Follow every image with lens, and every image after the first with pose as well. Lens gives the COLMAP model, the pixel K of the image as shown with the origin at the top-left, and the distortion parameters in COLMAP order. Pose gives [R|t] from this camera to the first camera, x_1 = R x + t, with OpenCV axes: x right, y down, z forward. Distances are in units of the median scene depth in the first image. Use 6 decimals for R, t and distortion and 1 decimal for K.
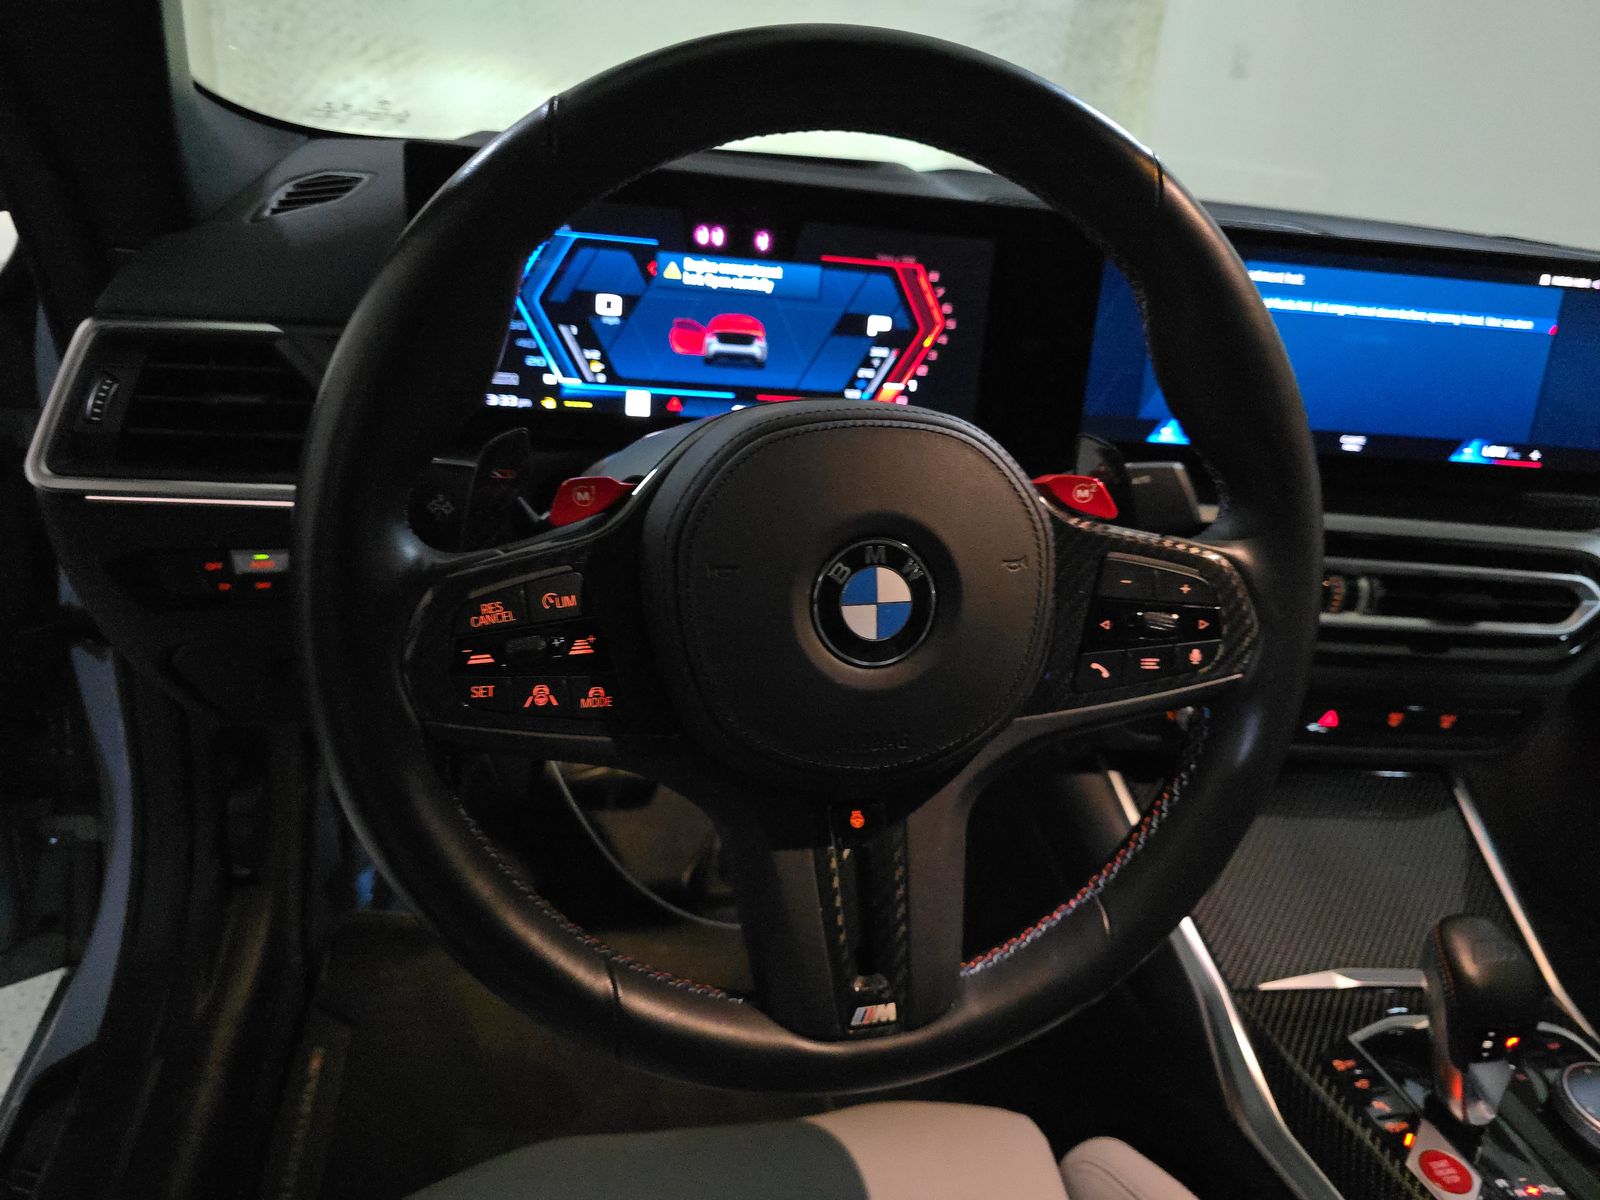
lens RADIAL K [[1082.3, 0, 808.7], [0, 1082.3, 602.2], [0, 0, 1]] dist [0.039268, -0.048741]
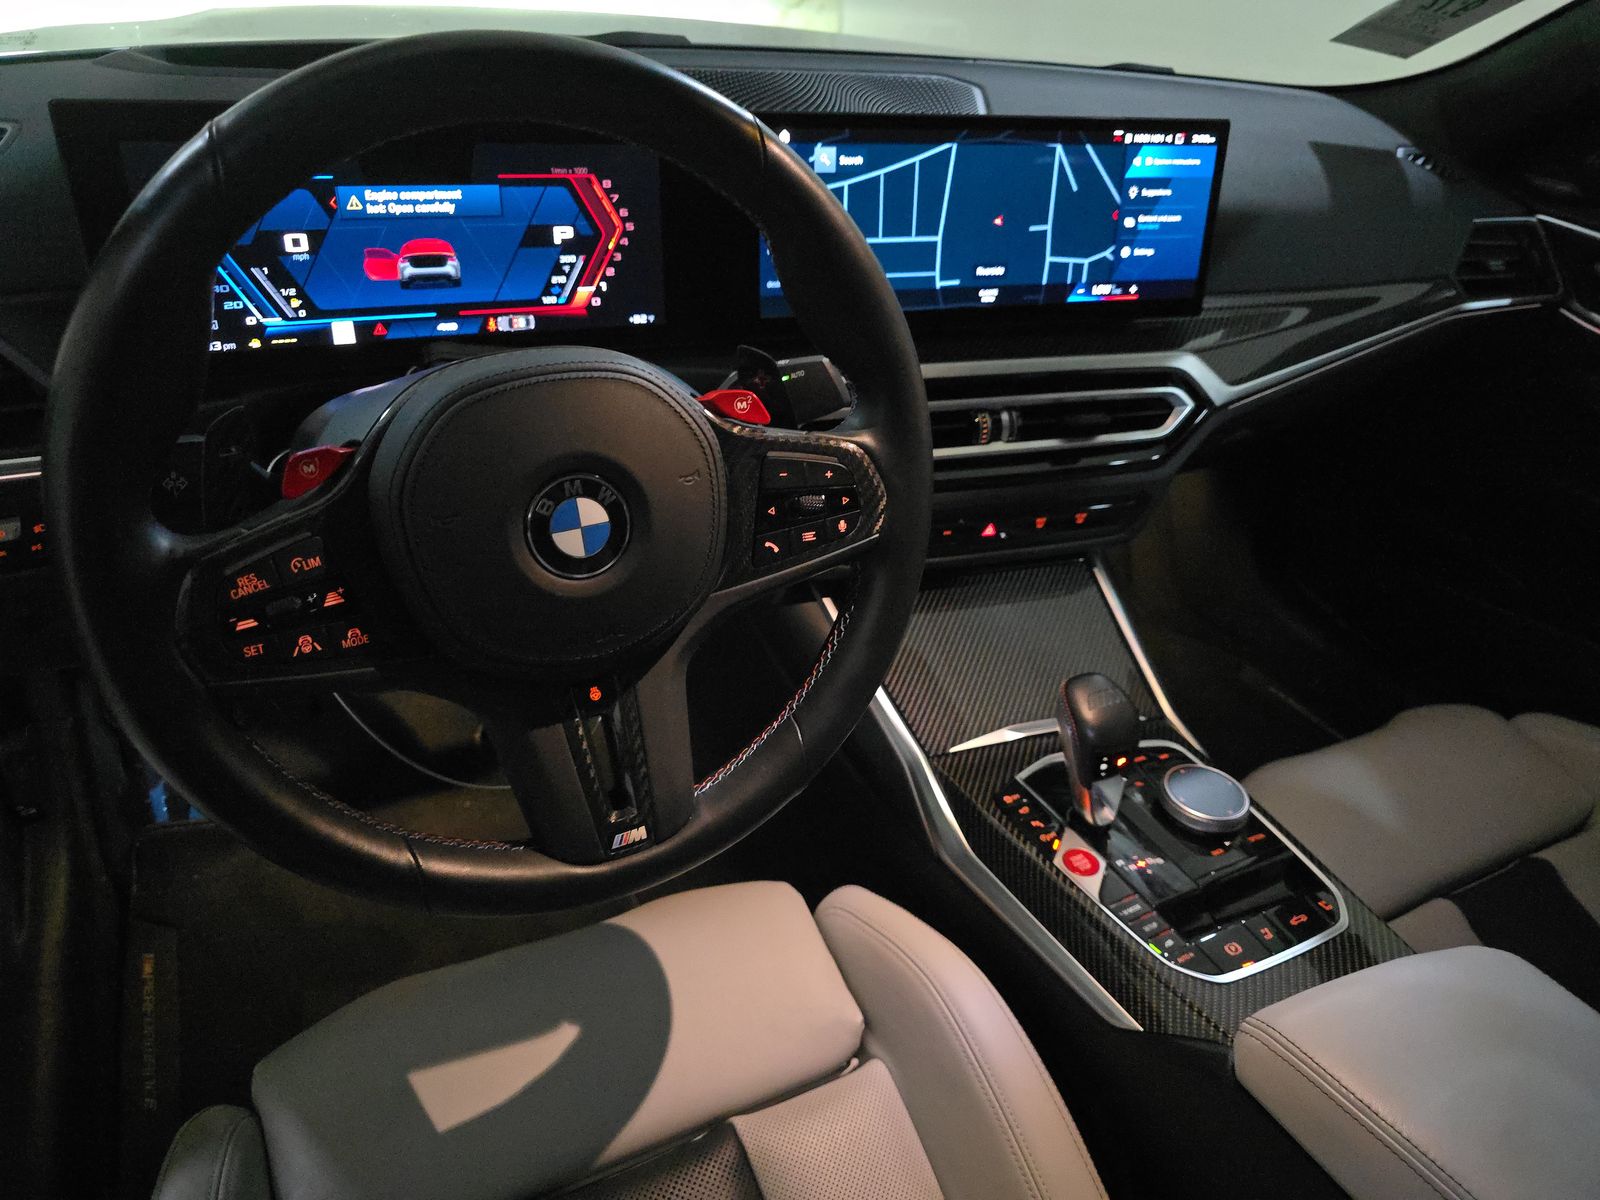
lens RADIAL K [[1080.3, 0, 792.9], [0, 1080.3, 598.8], [0, 0, 1]] dist [0.052617, -0.053770]
pose [[0.972768, -0.149995, 0.176705, 0.043833], [0.117726, 0.976454, 0.180771, -0.072976], [-0.199659, -0.155045, 0.967521, -0.162826]]
